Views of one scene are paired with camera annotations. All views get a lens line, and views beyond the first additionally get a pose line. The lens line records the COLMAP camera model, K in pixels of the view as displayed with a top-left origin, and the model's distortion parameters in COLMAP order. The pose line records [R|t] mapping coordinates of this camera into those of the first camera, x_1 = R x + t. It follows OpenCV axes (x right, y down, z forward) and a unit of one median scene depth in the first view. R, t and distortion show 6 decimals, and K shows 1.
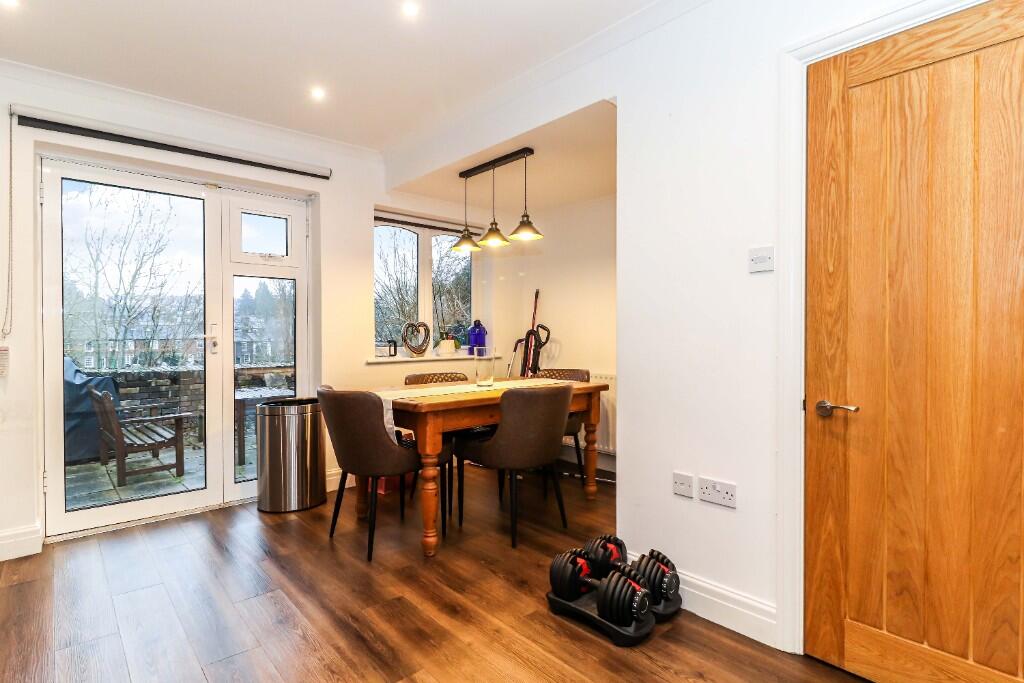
lens RADIAL K [[520.0, 0, 512.0], [0, 520.0, 341.5], [0, 0, 1]] dist [-0.000470, -0.000007]
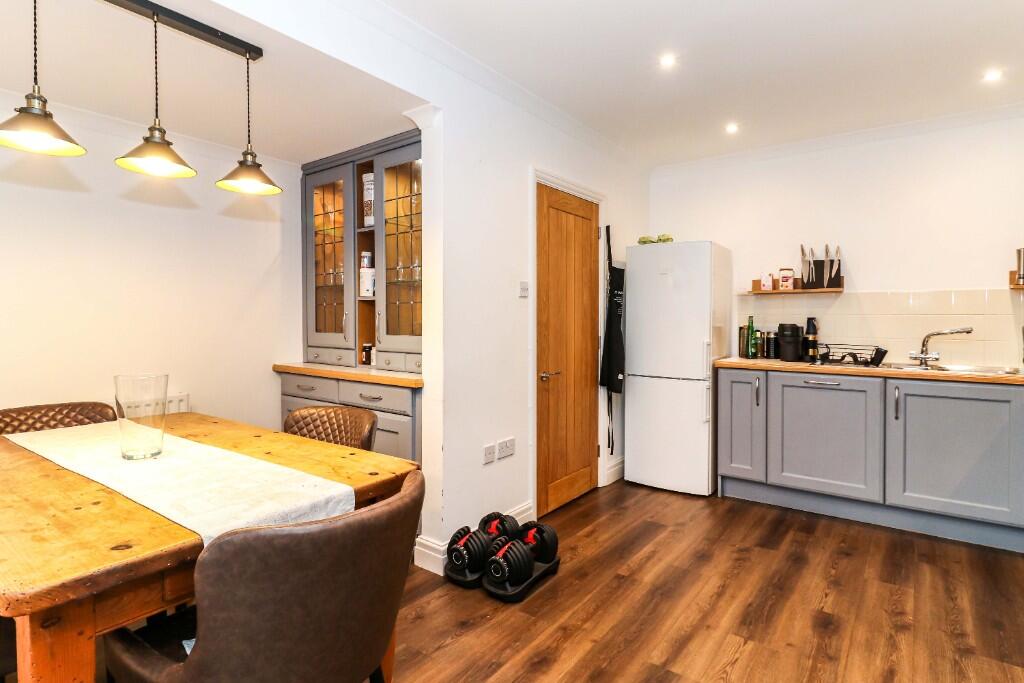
lens RADIAL K [[524.0, 0, 504.4], [0, 524.0, 322.9], [0, 0, 1]] dist [0.001224, -0.000332]
pose [[-0.192963, -0.012212, 0.981130, -0.668716], [0.008087, 0.999869, 0.014035, -0.048348], [-0.981173, 0.010643, -0.192839, 0.850562]]
